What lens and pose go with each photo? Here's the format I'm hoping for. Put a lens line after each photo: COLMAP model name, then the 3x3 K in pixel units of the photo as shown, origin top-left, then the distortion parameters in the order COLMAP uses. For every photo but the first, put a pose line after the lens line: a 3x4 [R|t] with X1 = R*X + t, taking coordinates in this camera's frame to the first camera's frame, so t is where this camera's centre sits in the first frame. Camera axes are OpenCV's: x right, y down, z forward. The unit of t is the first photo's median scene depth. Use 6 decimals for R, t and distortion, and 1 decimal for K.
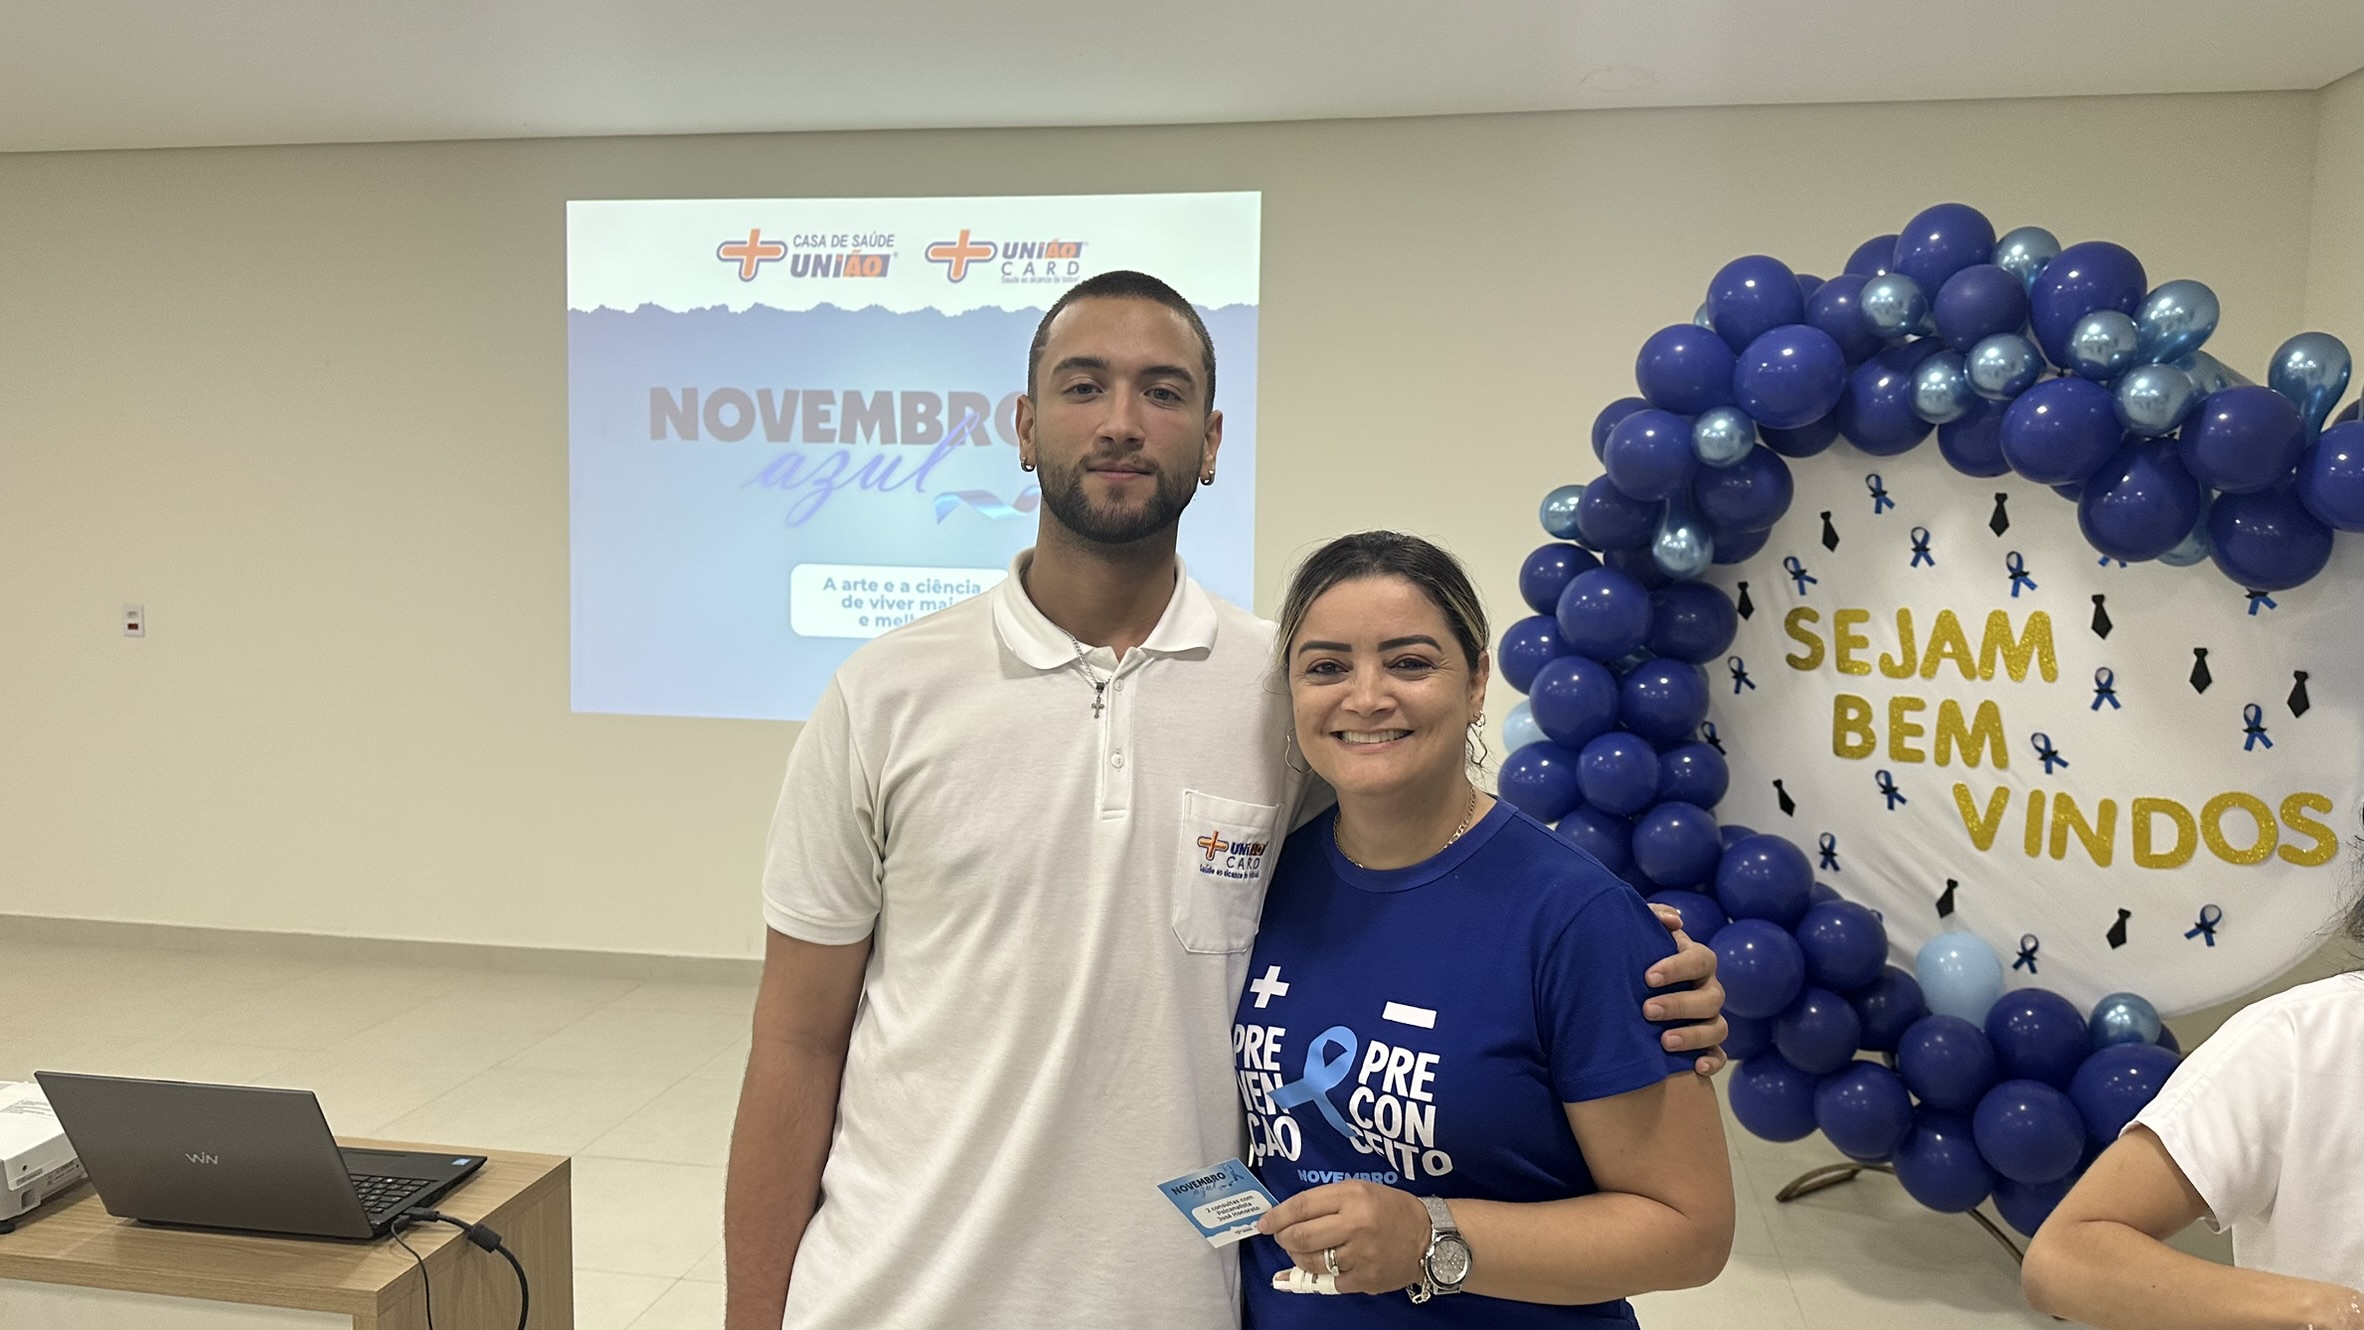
lens RADIAL K [[1656.1, 0, 1211.3], [0, 1656.1, 666.2], [0, 0, 1]] dist [0.027192, -0.058268]
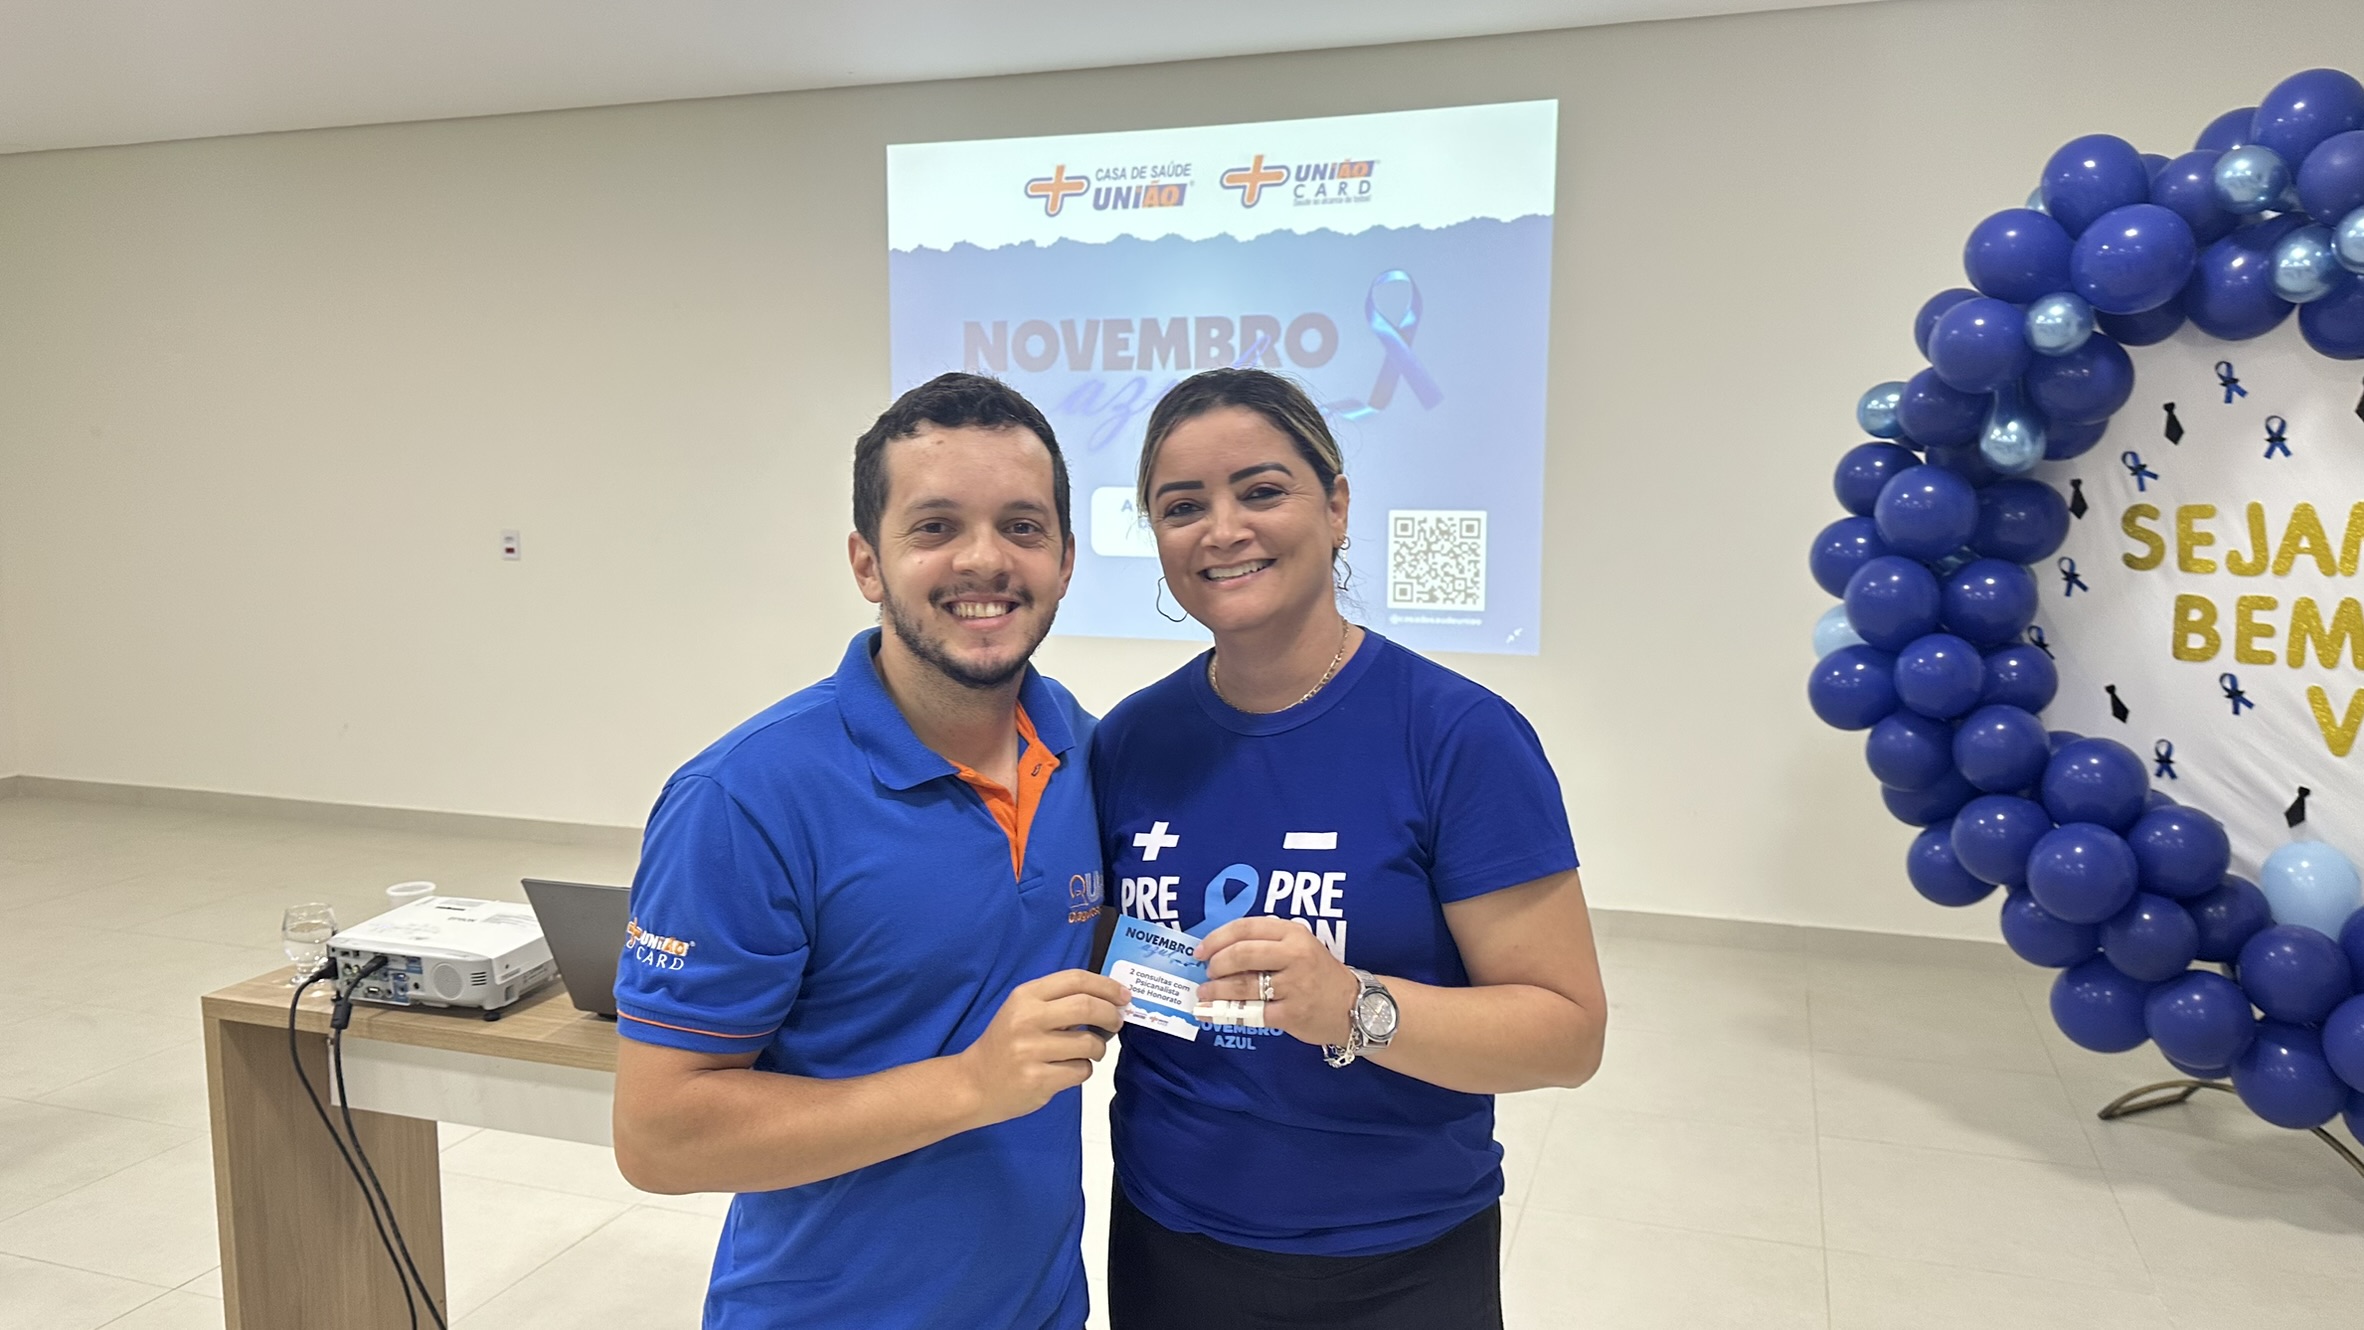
lens RADIAL K [[1656.1, 0, 1200.6], [0, 1656.1, 673.4], [0, 0, 1]] dist [0.027192, -0.058268]
pose [[0.987034, 0.005142, -0.160431, -0.026982], [0.000320, 0.999422, 0.034005, 0.030775], [0.160513, -0.033616, 0.986461, -0.037222]]
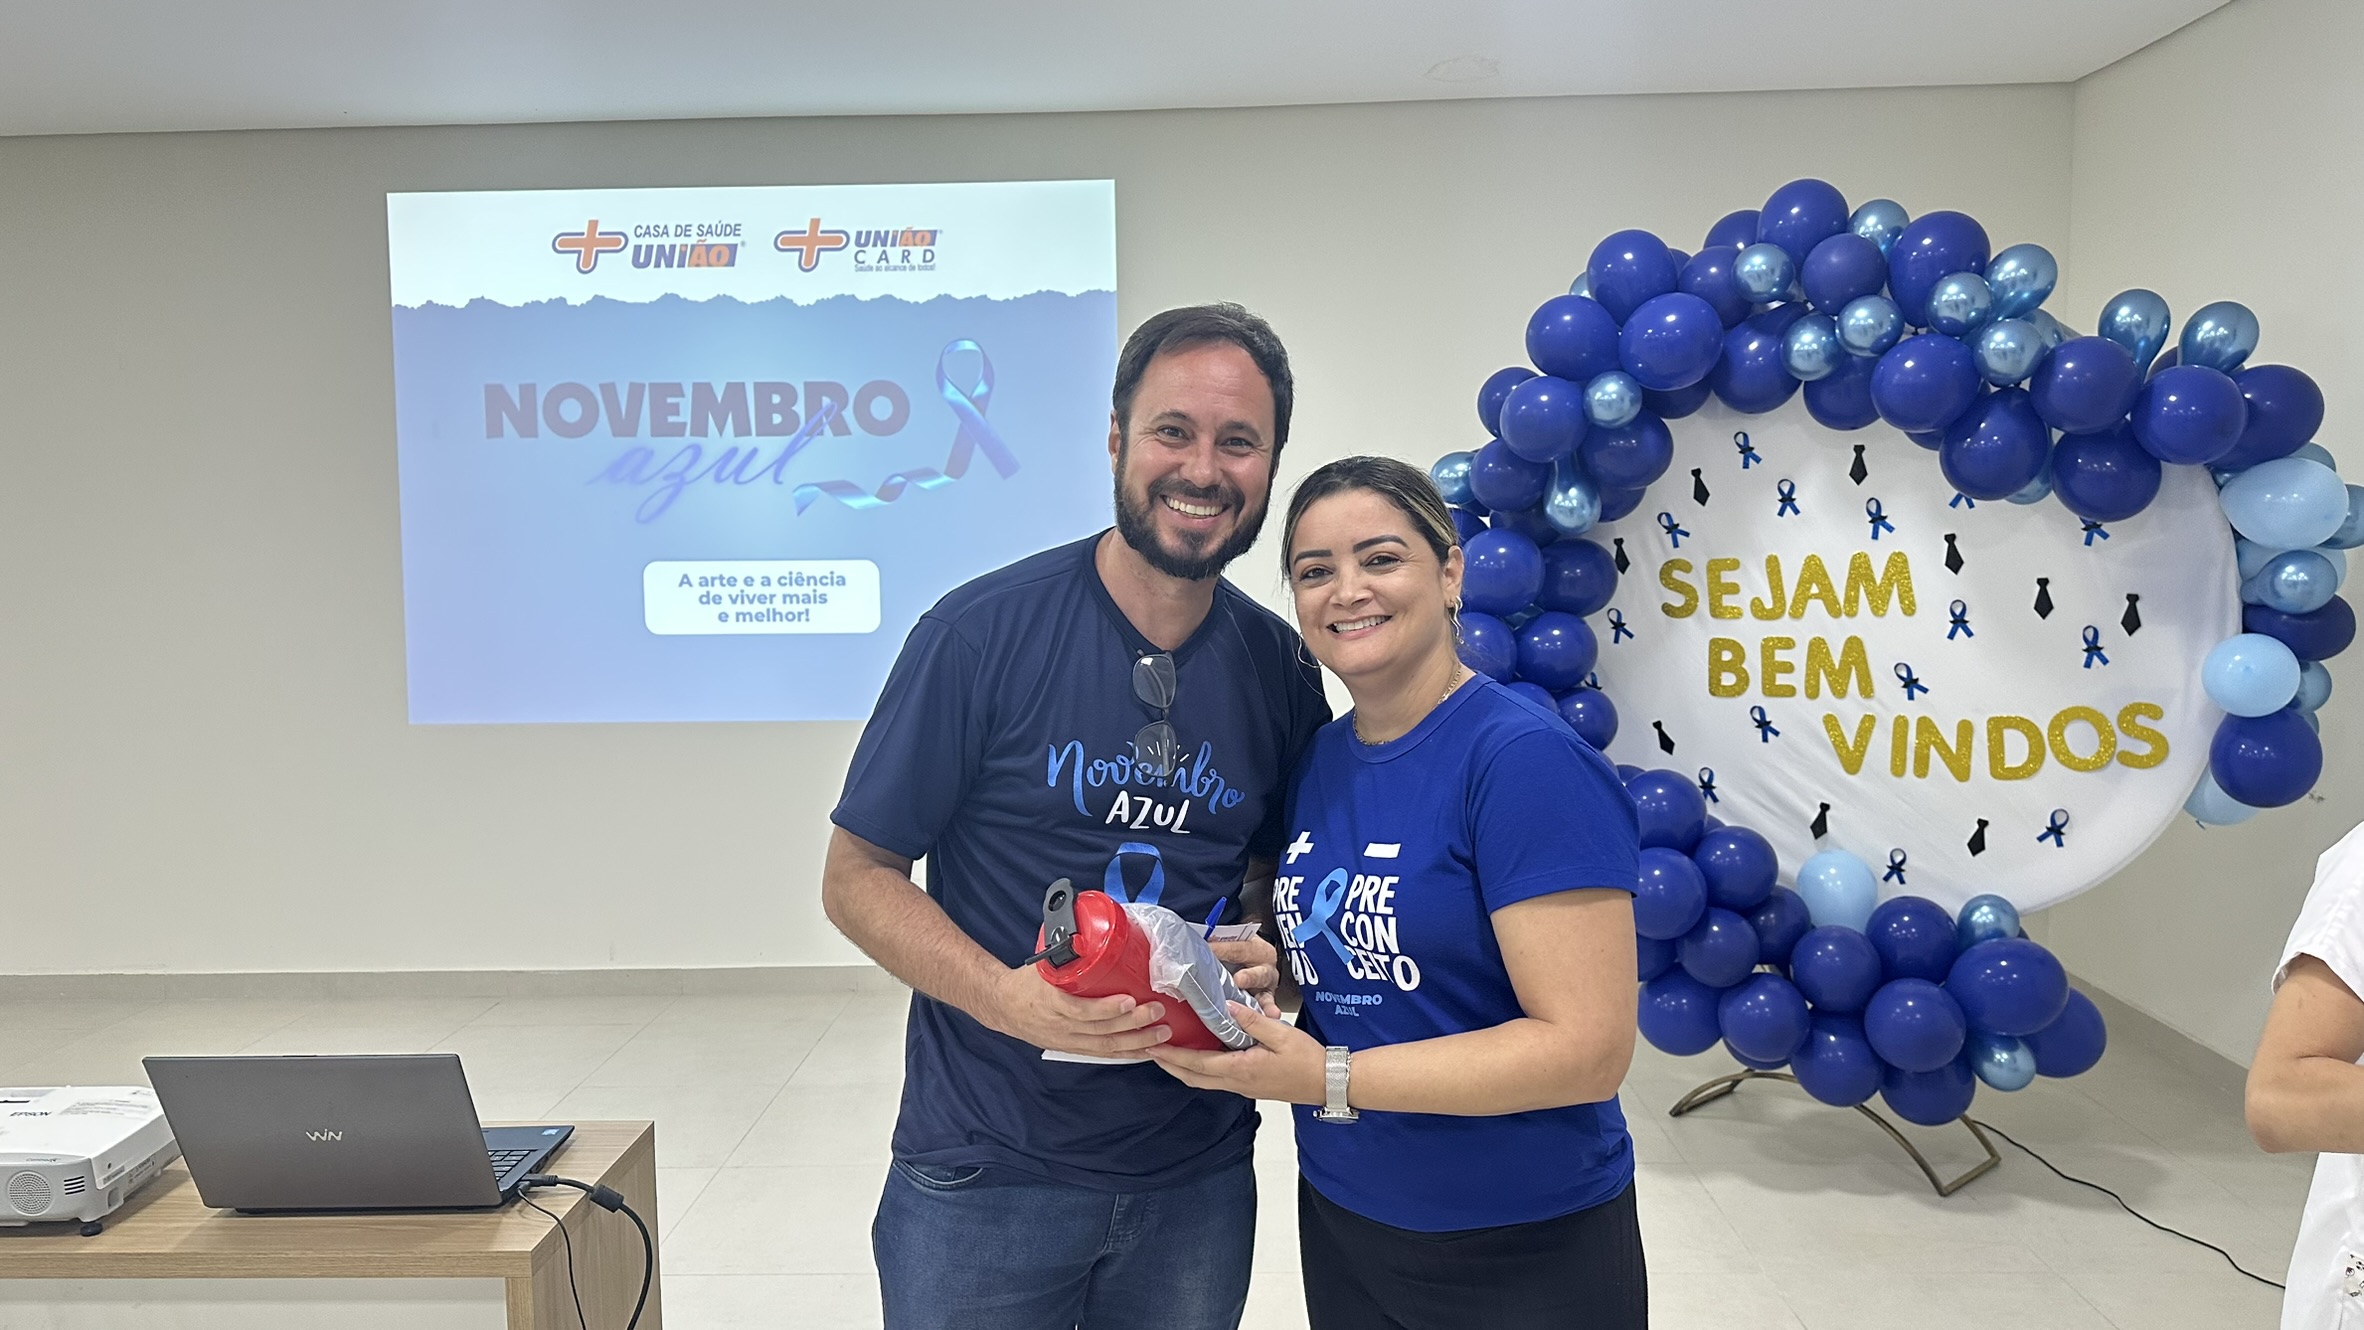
lens RADIAL K [[1656.1, 0, 1172.9], [0, 1656.1, 668.6], [0, 0, 1]] dist [0.027192, -0.058268]
pose [[0.989914, -0.042132, 0.135262, -0.120127], [0.042481, 0.999097, 0.000307, 0.022201], [-0.135153, 0.005442, 0.990810, -0.019430]]
